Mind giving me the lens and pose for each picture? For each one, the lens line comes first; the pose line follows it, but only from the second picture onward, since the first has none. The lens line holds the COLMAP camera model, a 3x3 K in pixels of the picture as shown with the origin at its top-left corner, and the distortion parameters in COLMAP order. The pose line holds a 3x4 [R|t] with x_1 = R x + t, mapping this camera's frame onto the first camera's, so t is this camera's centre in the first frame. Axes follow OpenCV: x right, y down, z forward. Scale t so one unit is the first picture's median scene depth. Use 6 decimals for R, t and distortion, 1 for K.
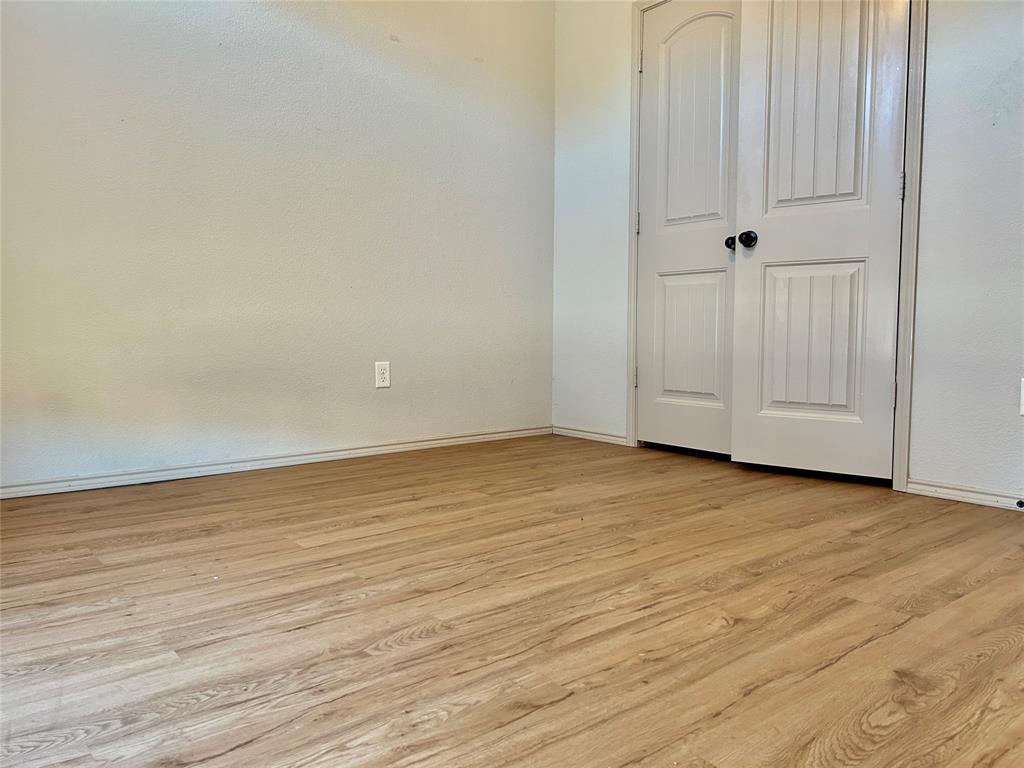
lens RADIAL K [[764.6, 0, 514.6], [0, 764.6, 379.6], [0, 0, 1]] dist [0.063835, -0.065488]
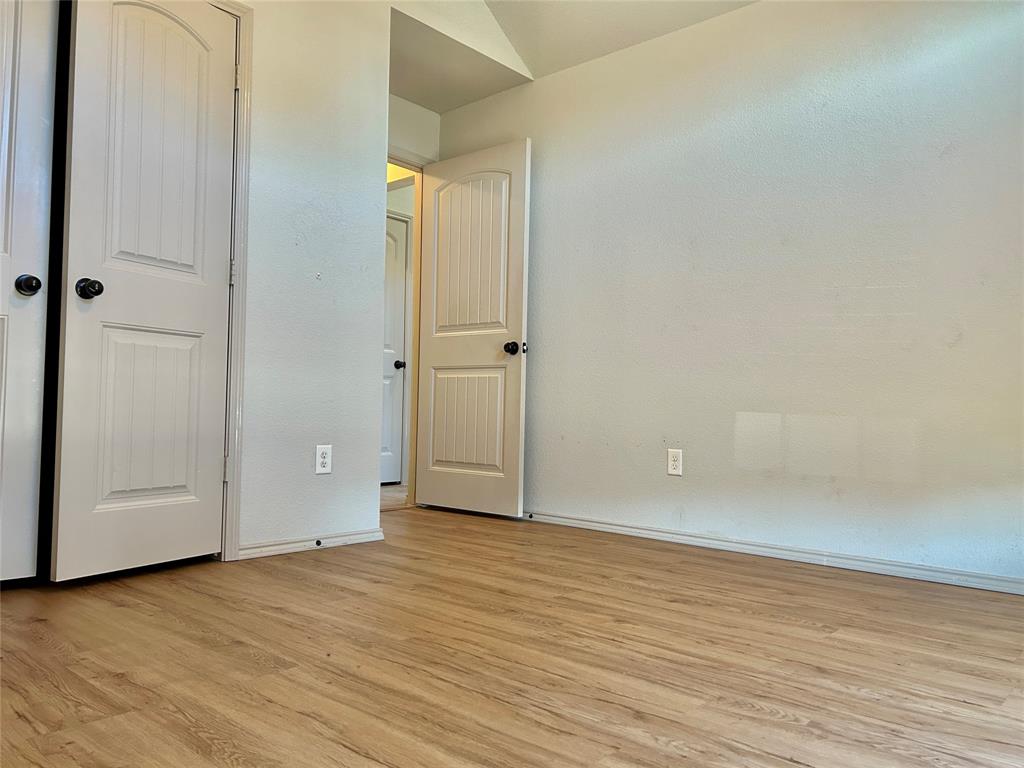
lens RADIAL K [[764.6, 0, 521.3], [0, 764.6, 388.8], [0, 0, 1]] dist [0.063835, -0.065488]
pose [[-0.153123, 0.023182, 0.987935, -0.994443], [0.048926, 0.998677, -0.015851, -0.087127], [-0.986995, 0.045909, -0.154055, 1.280851]]
